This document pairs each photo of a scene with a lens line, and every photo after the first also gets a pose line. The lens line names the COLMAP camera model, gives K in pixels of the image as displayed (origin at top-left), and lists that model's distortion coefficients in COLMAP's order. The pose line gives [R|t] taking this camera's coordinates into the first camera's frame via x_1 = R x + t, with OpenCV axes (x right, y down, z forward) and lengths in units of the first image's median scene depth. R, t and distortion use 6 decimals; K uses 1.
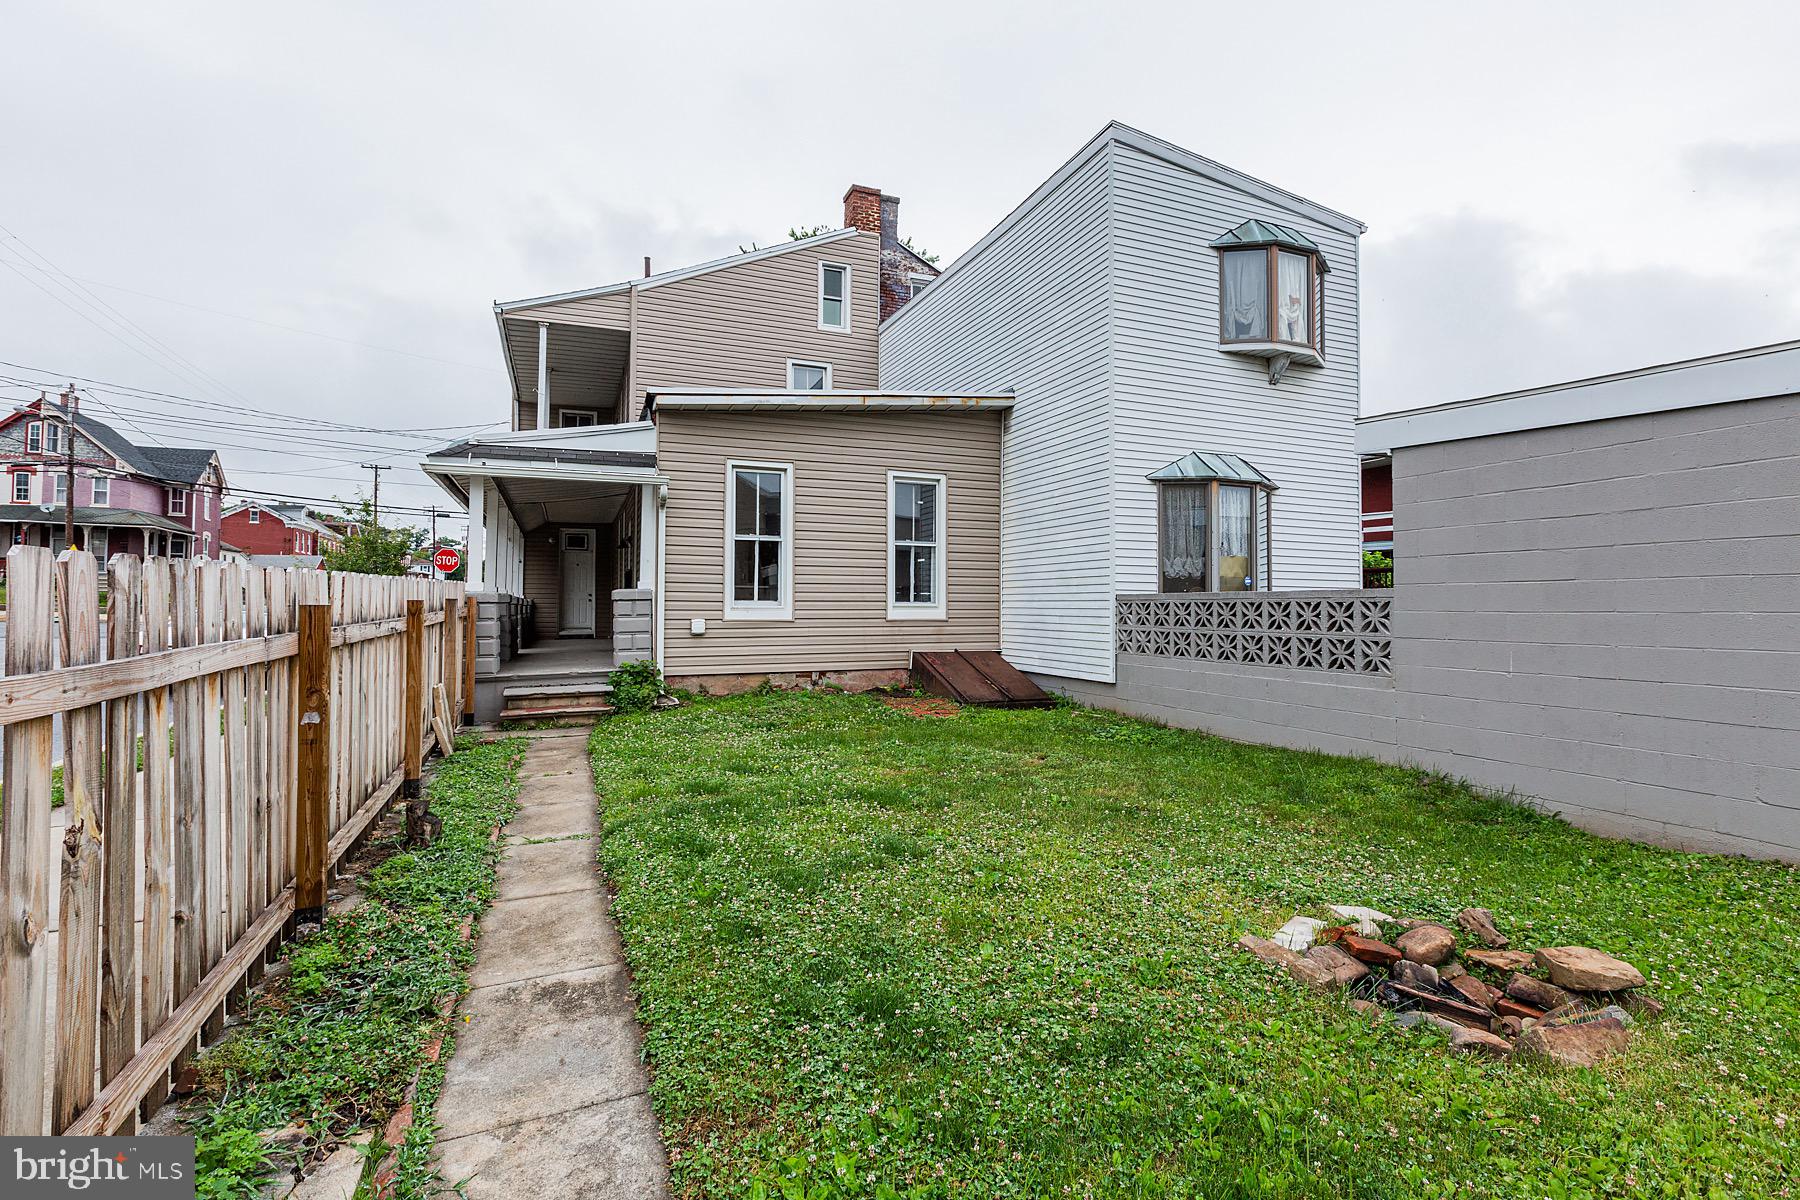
lens RADIAL K [[820.1, 0, 889.6], [0, 820.1, 588.3], [0, 0, 1]] dist [-0.016662, -0.000058]
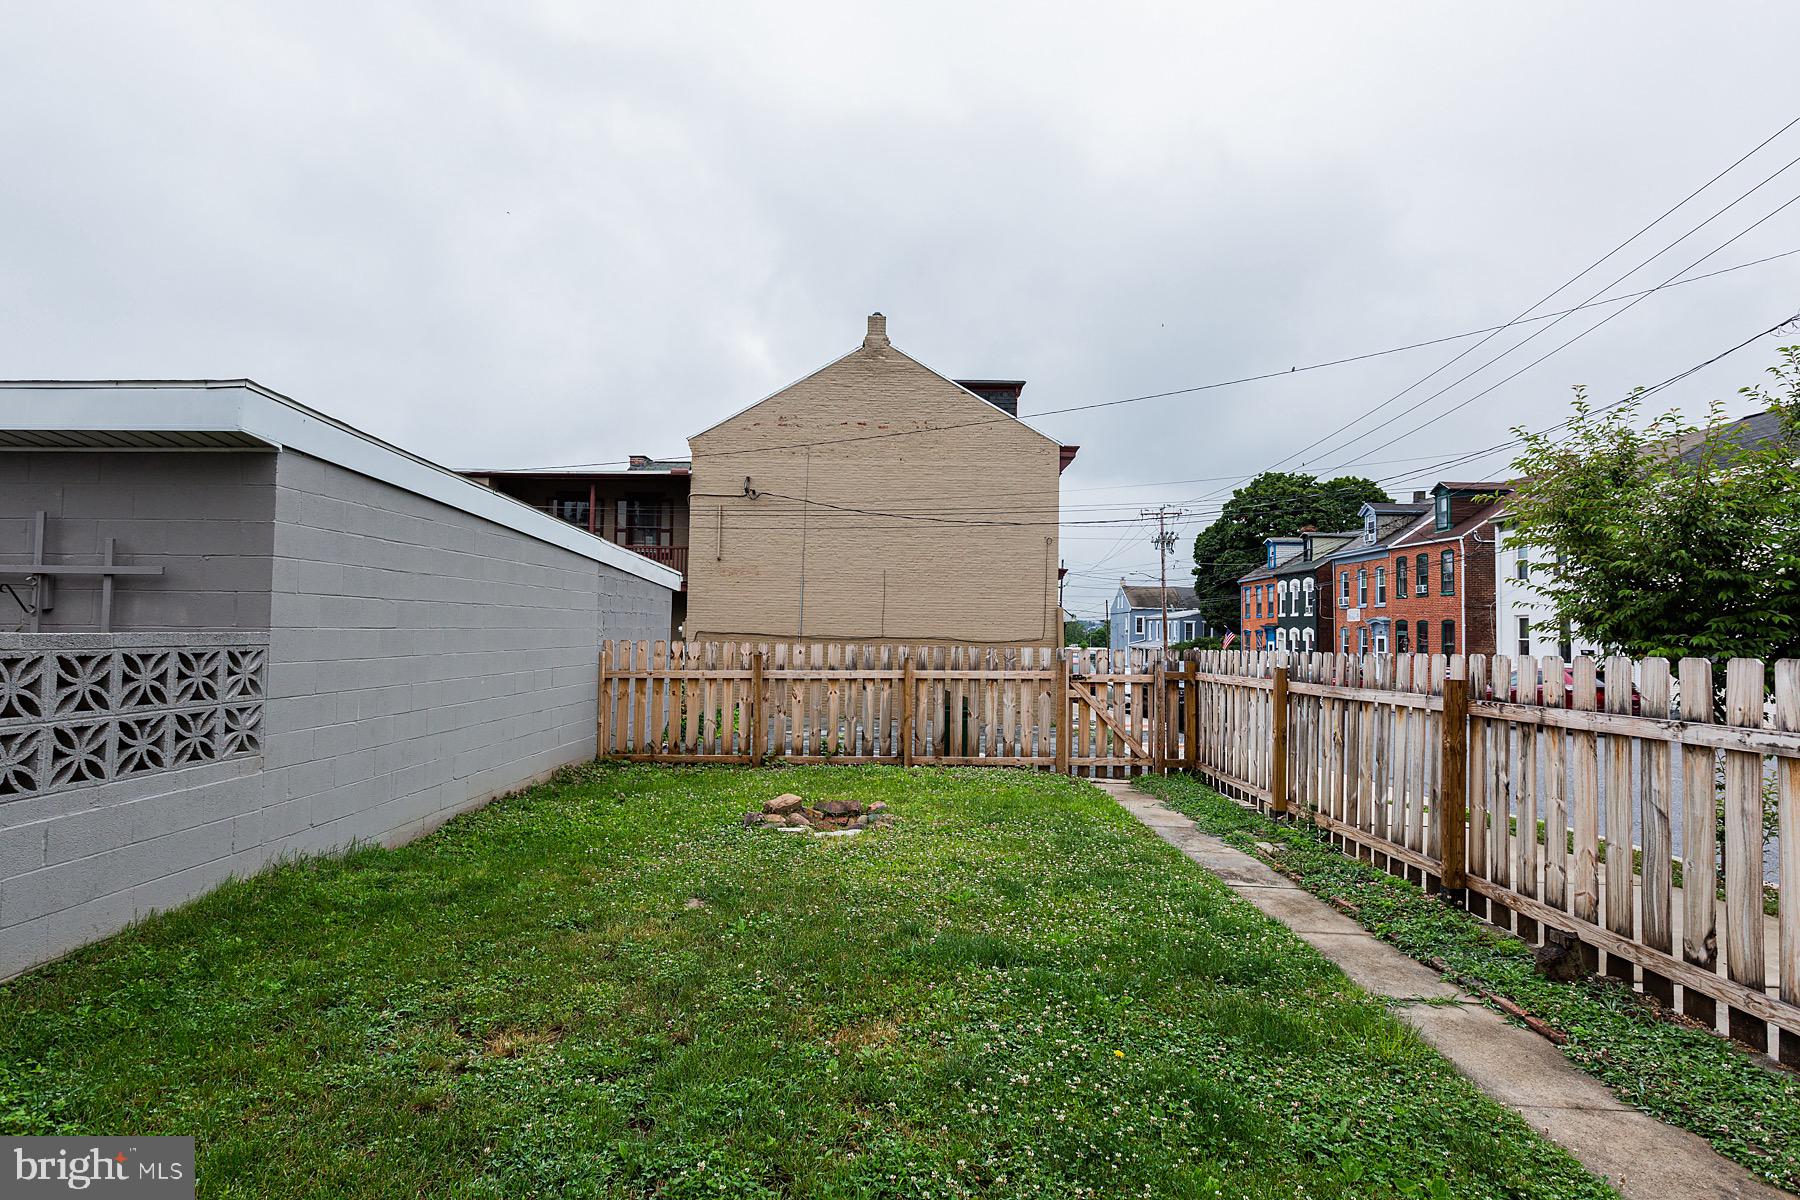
lens RADIAL K [[863.5, 0, 897.9], [0, 863.5, 593.6], [0, 0, 1]] dist [-0.002836, 0.000517]
pose [[-0.921328, -0.005251, 0.388751, -0.122724], [-0.032103, 0.997522, -0.062610, -0.002579], [-0.387459, -0.070164, -0.919213, 0.887865]]
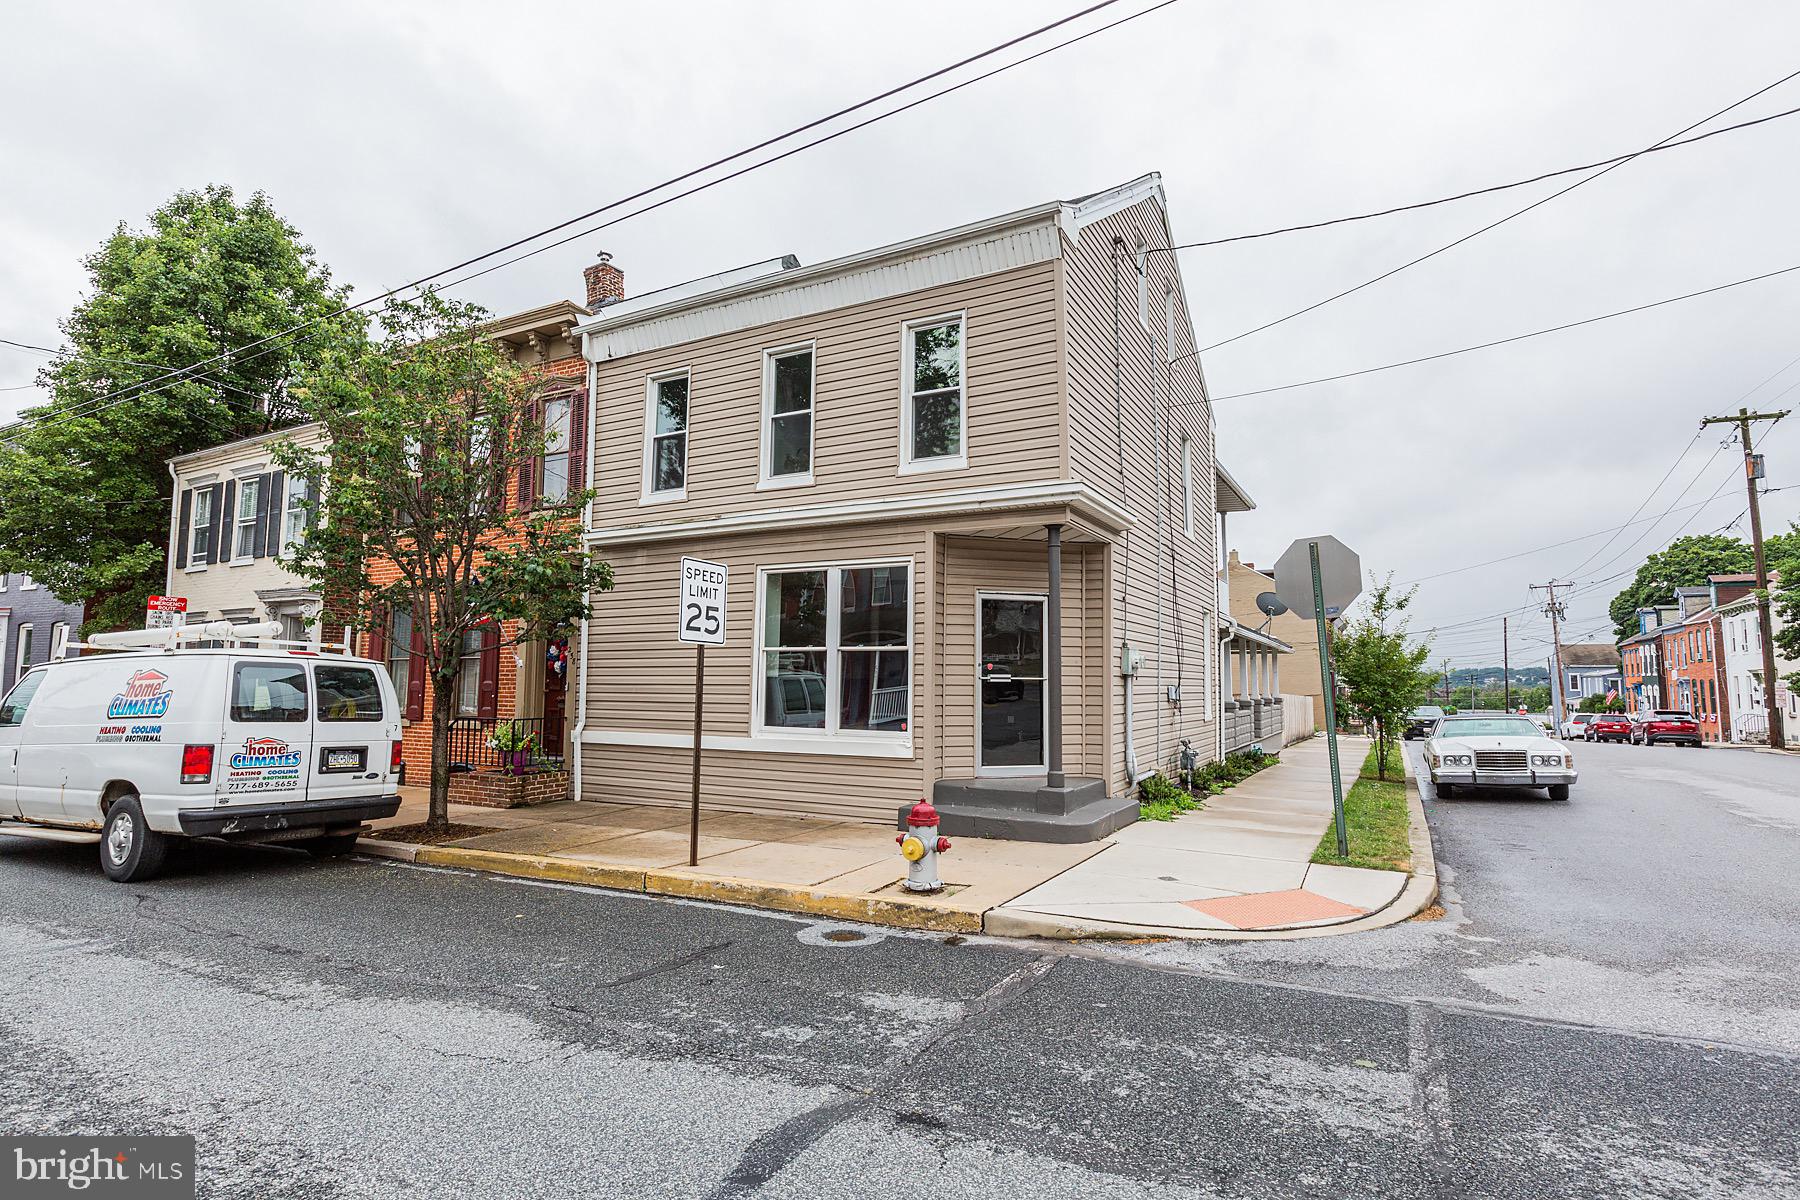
lens RADIAL K [[914.2, 0, 902.3], [0, 914.2, 591.0], [0, 0, 1]] dist [0.000331, -0.000158]
pose [[-0.638537, 0.068528, 0.766534, -1.750345], [-0.028913, 0.993188, -0.112876, 0.027135], [-0.769048, -0.094239, -0.632206, 3.312908]]
